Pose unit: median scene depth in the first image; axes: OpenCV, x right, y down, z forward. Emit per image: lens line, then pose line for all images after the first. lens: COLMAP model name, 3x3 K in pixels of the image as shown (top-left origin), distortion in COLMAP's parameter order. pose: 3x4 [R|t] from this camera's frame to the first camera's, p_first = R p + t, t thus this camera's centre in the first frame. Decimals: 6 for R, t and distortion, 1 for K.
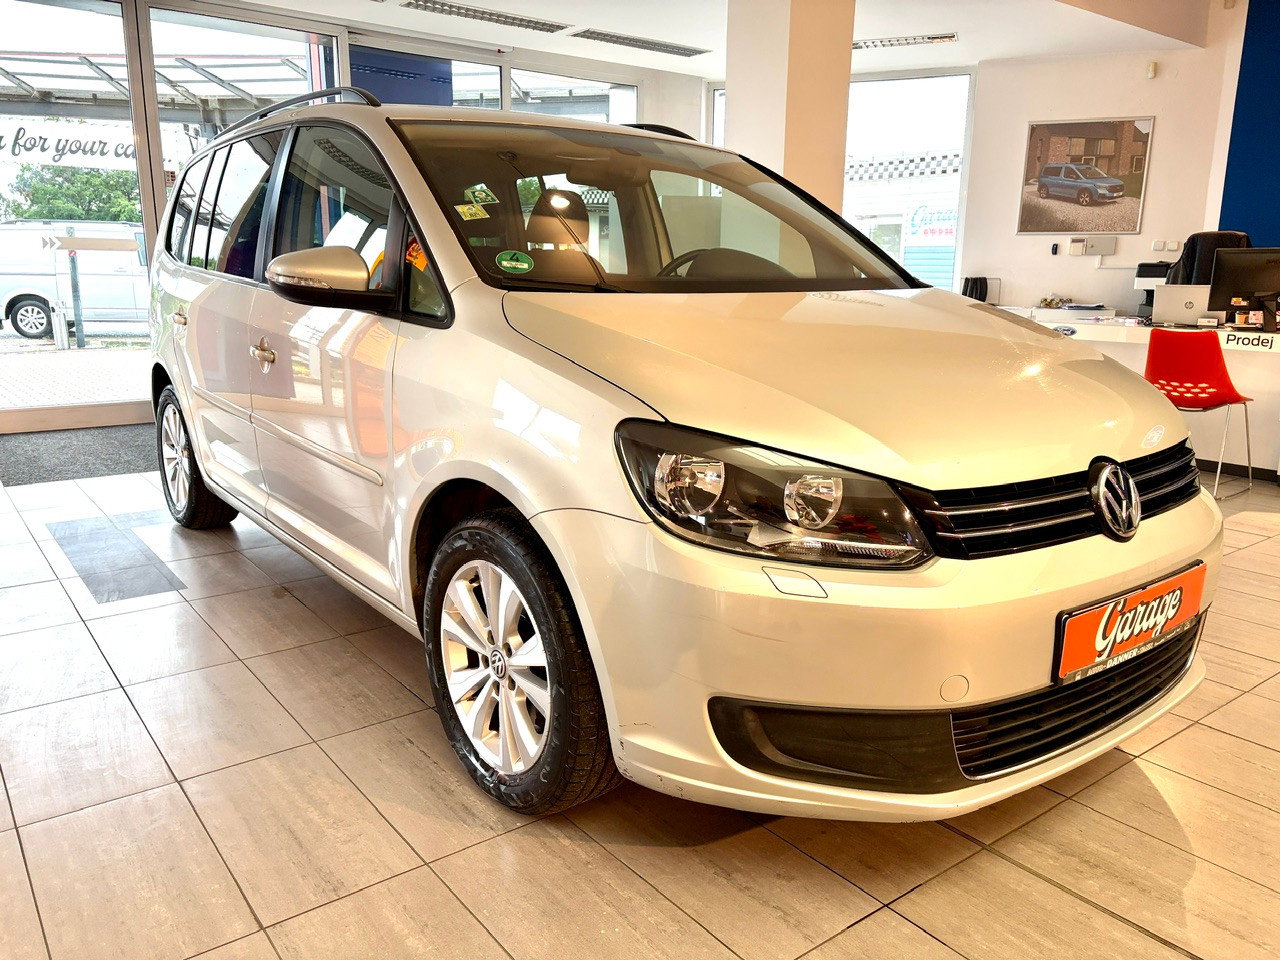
lens RADIAL K [[967.6, 0, 640.0], [0, 967.6, 480.0], [0, 0, 1]] dist [0.065439, -0.086730]
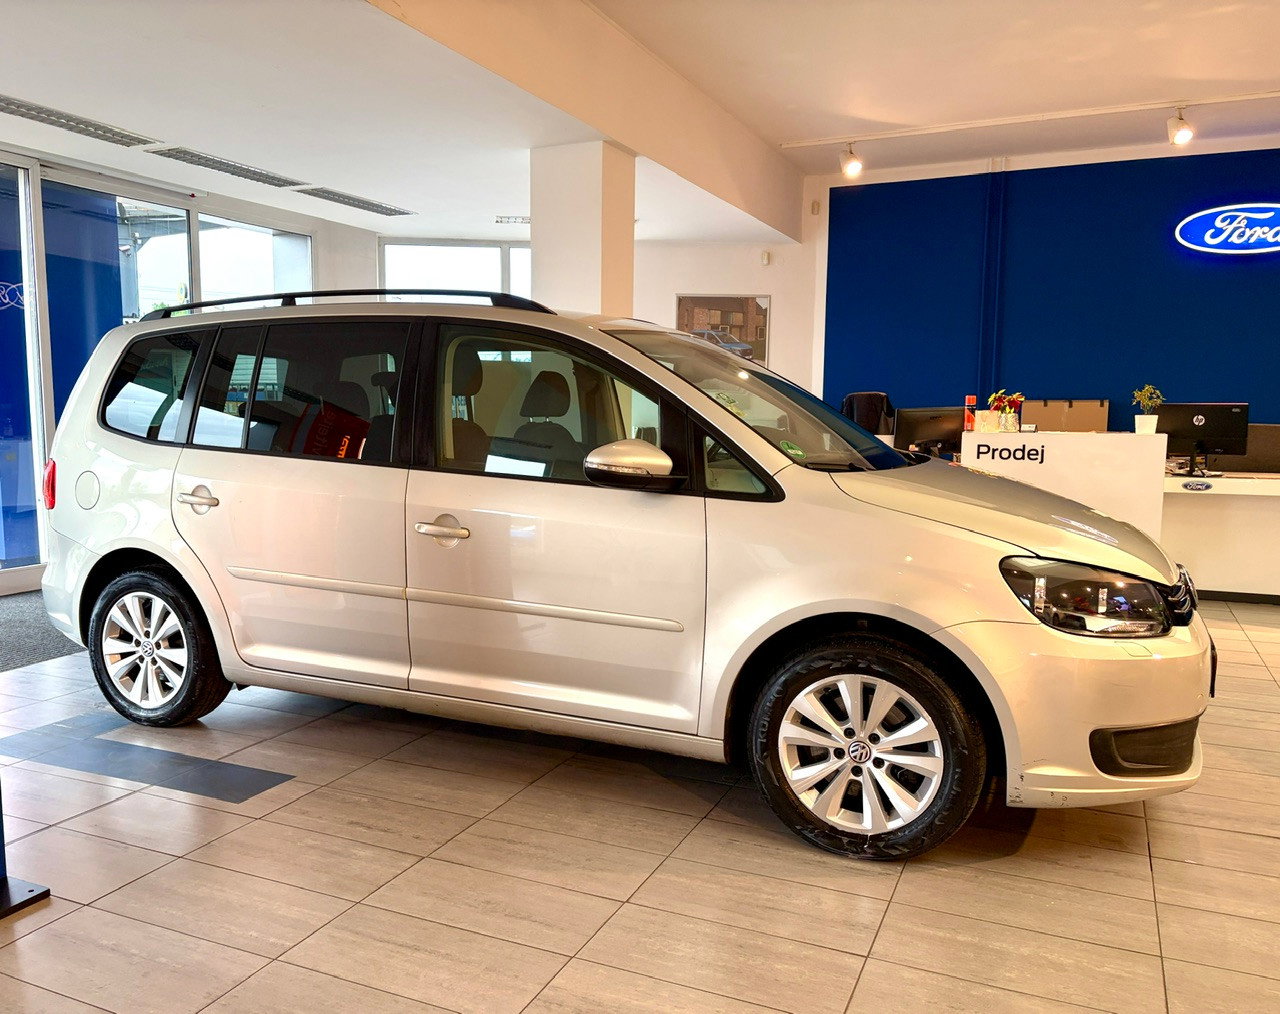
lens RADIAL K [[1031.8, 0, 636.6], [0, 1031.8, 520.0], [0, 0, 1]] dist [0.032207, -0.009686]
pose [[0.886283, -0.055373, 0.459821, -0.808866], [0.102630, 0.991625, -0.078399, -0.033901], [-0.451629, 0.116675, 0.884544, -0.111992]]
